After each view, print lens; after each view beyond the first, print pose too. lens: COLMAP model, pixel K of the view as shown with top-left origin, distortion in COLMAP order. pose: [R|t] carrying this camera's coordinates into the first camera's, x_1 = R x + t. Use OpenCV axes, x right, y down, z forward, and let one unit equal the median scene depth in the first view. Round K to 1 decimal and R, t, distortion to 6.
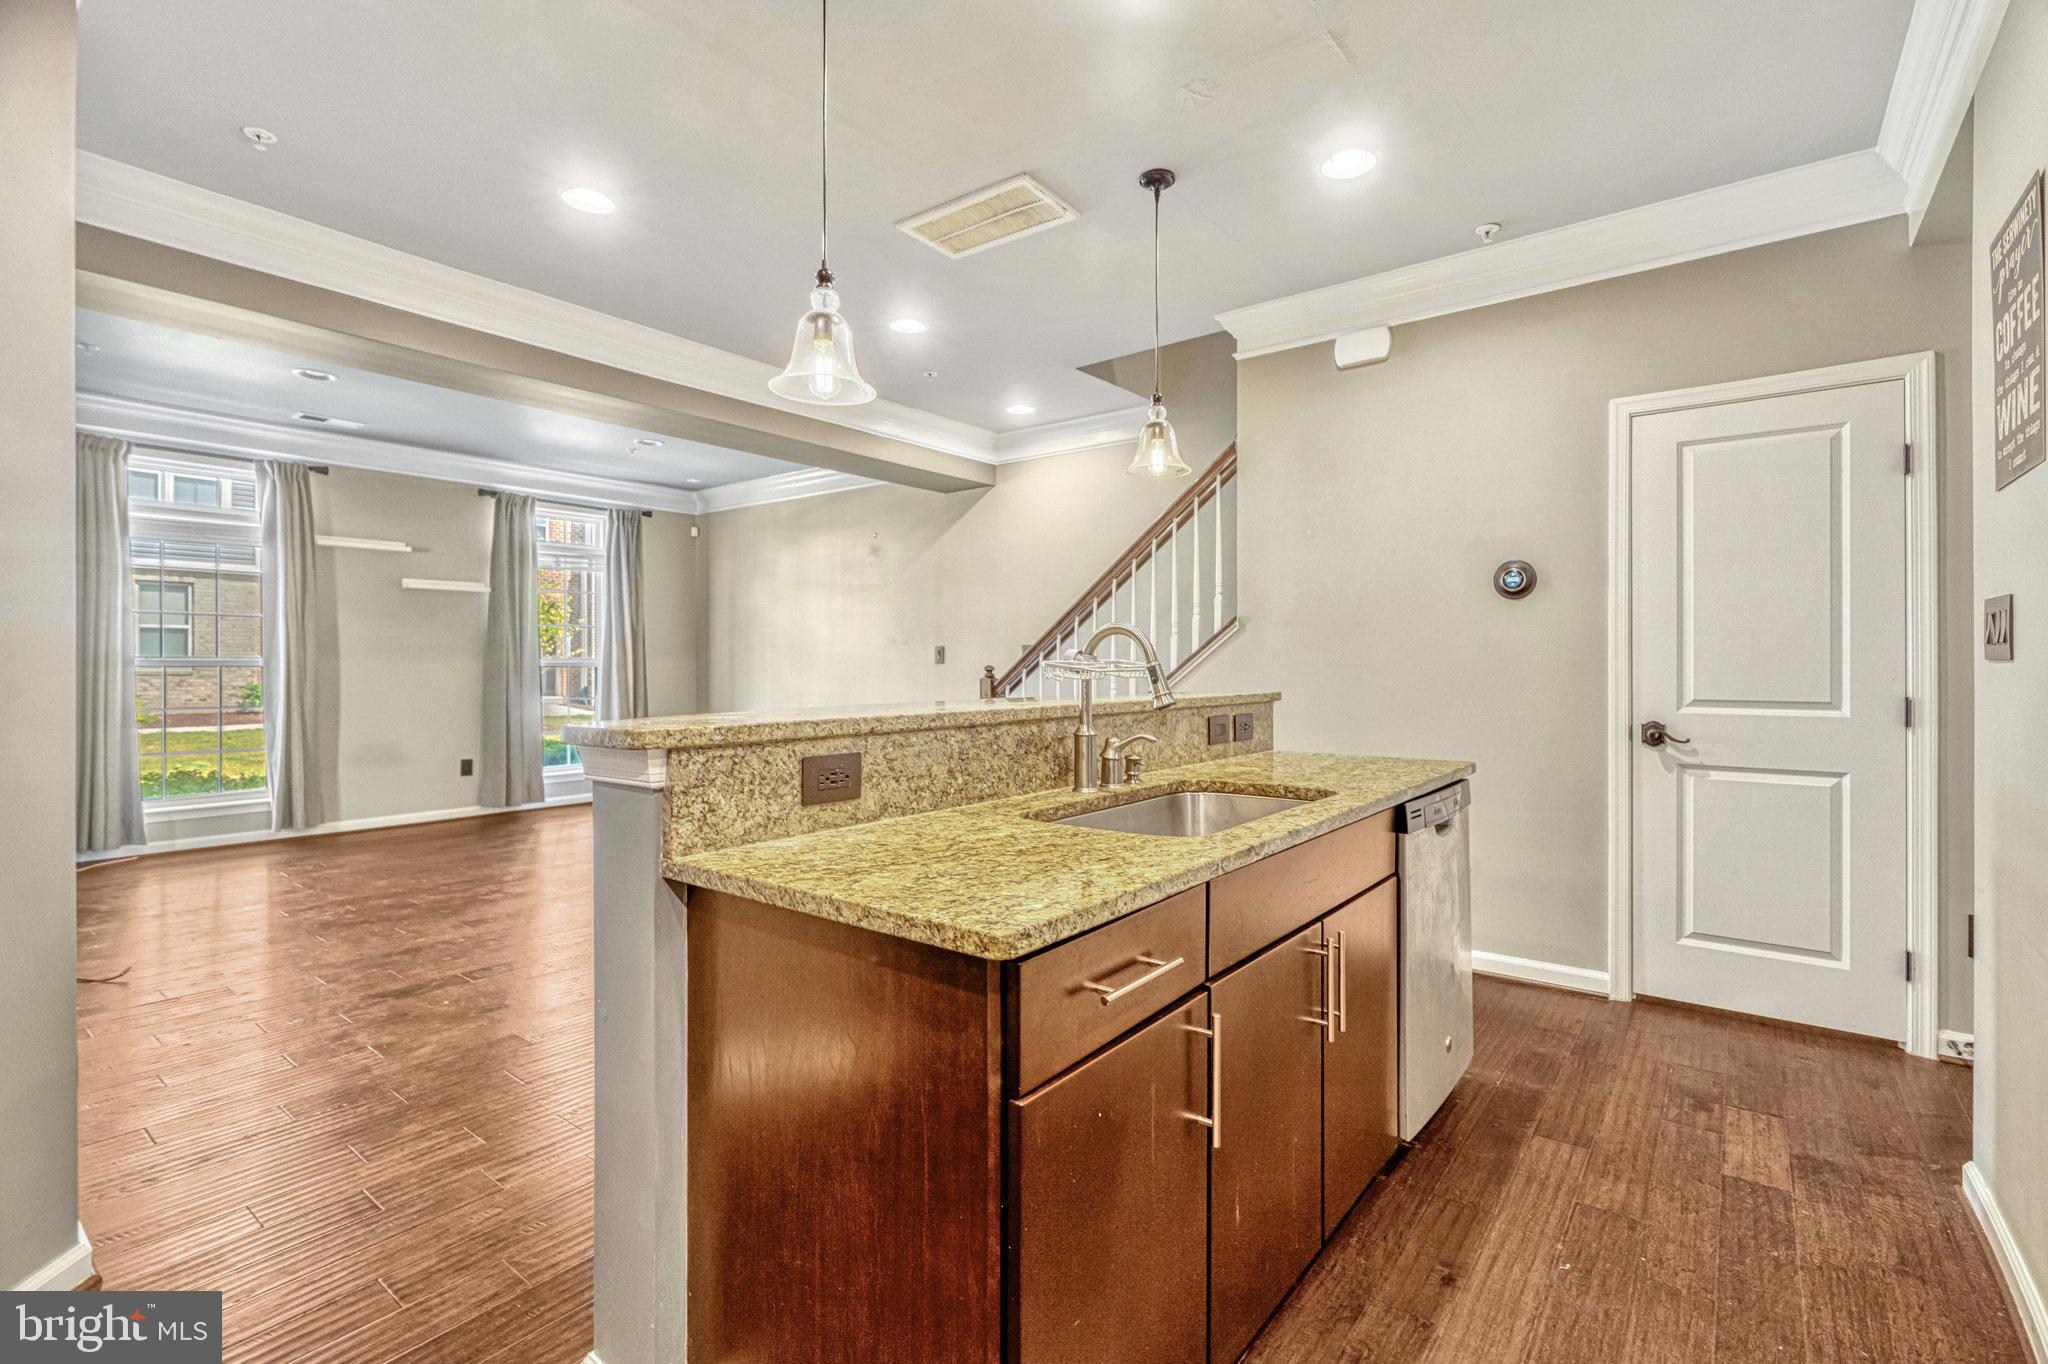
lens RADIAL K [[935.5, 0, 1026.0], [0, 935.5, 667.3], [0, 0, 1]] dist [-0.009122, 0.001883]
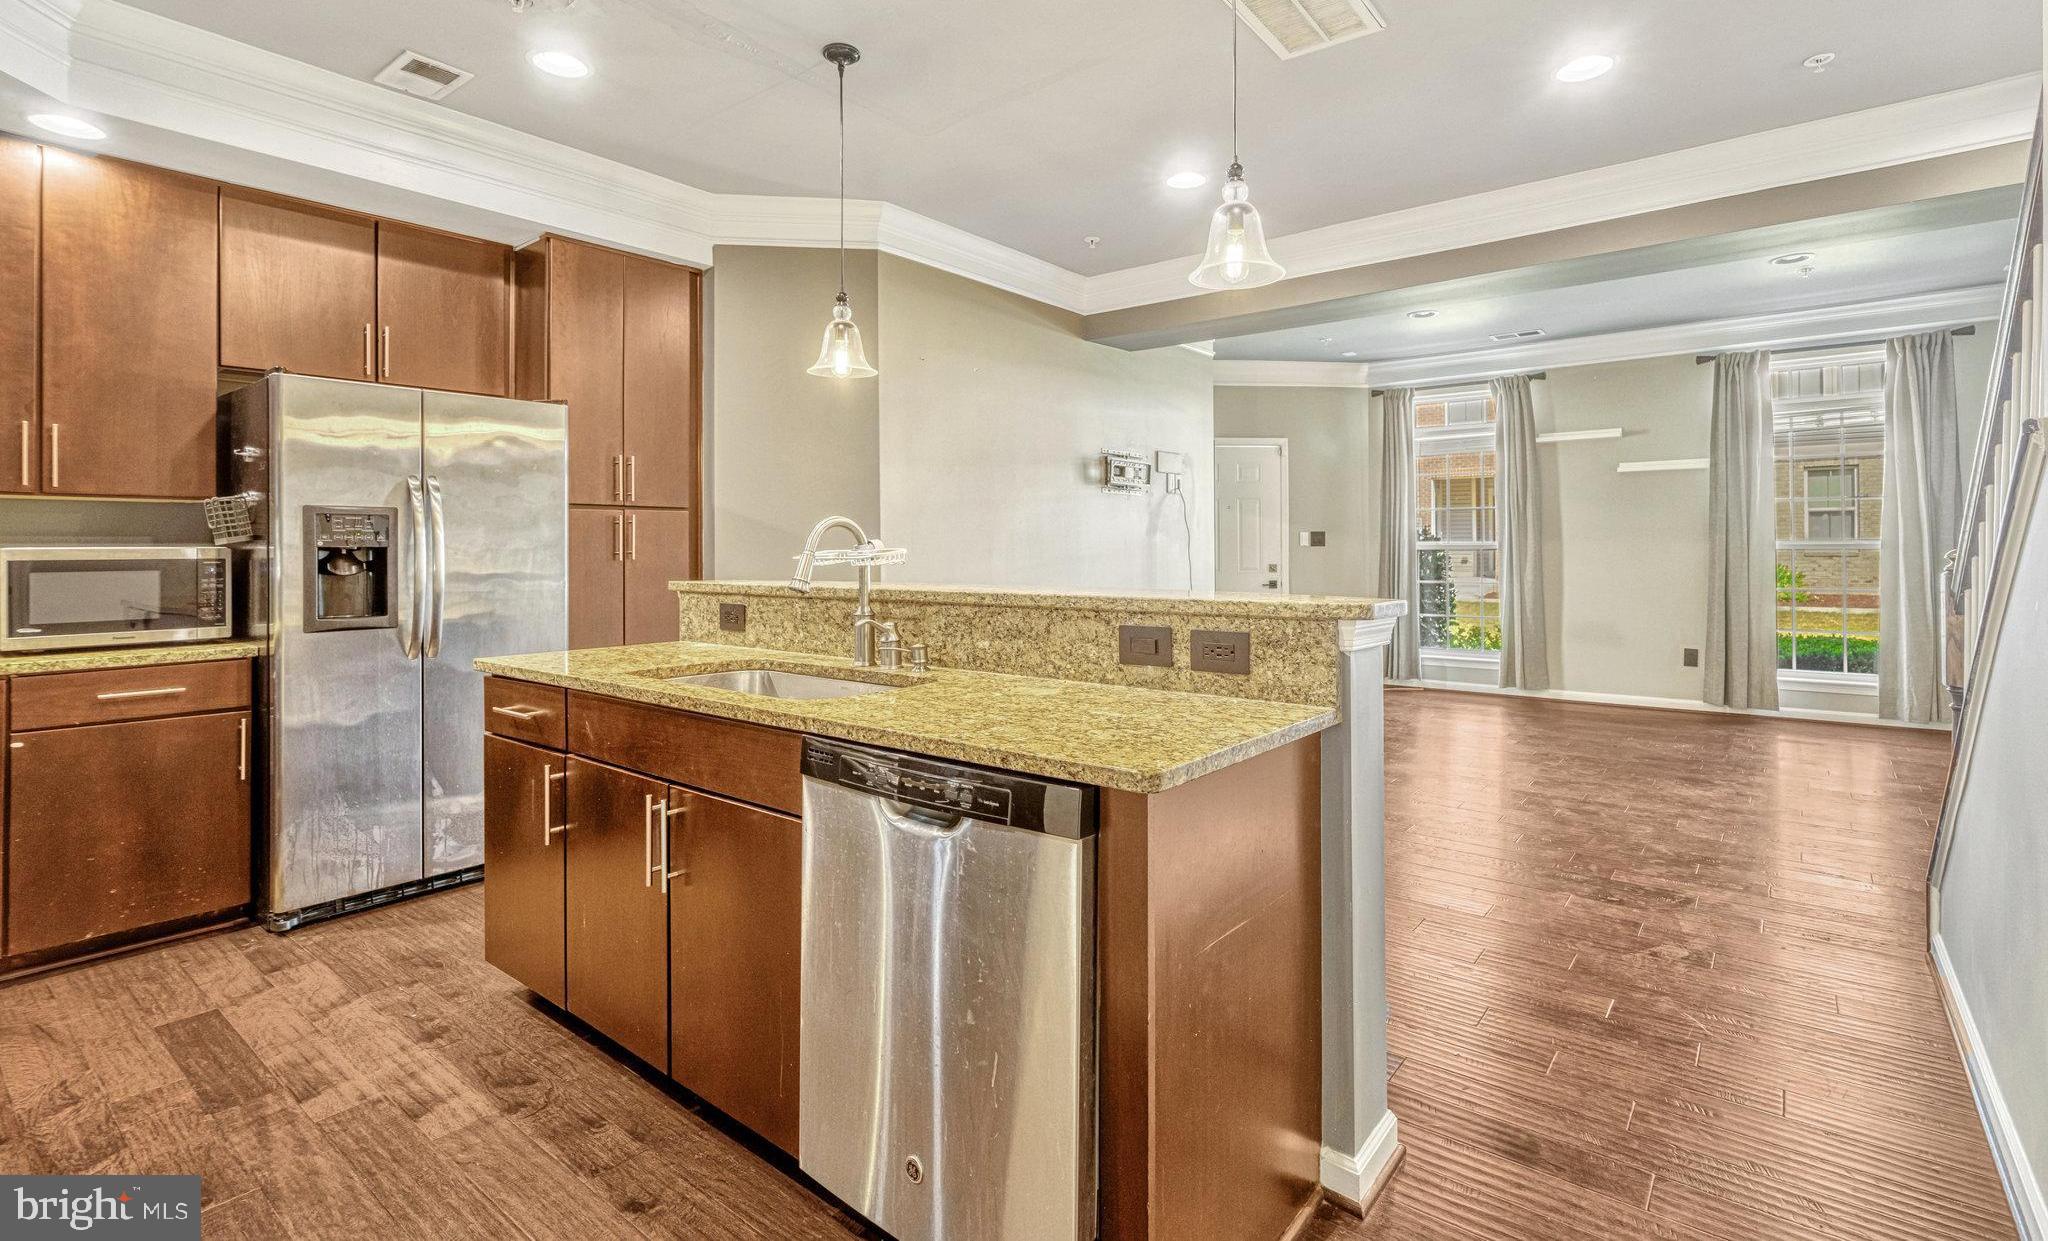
lens RADIAL K [[964.8, 0, 1054.0], [0, 964.8, 546.6], [0, 0, 1]] dist [-0.003053, -0.000183]
pose [[-0.019458, -0.002081, -0.999809, 0.436377], [0.001389, 0.999997, -0.002108, -0.003204], [0.999810, -0.001429, -0.019455, 0.442245]]
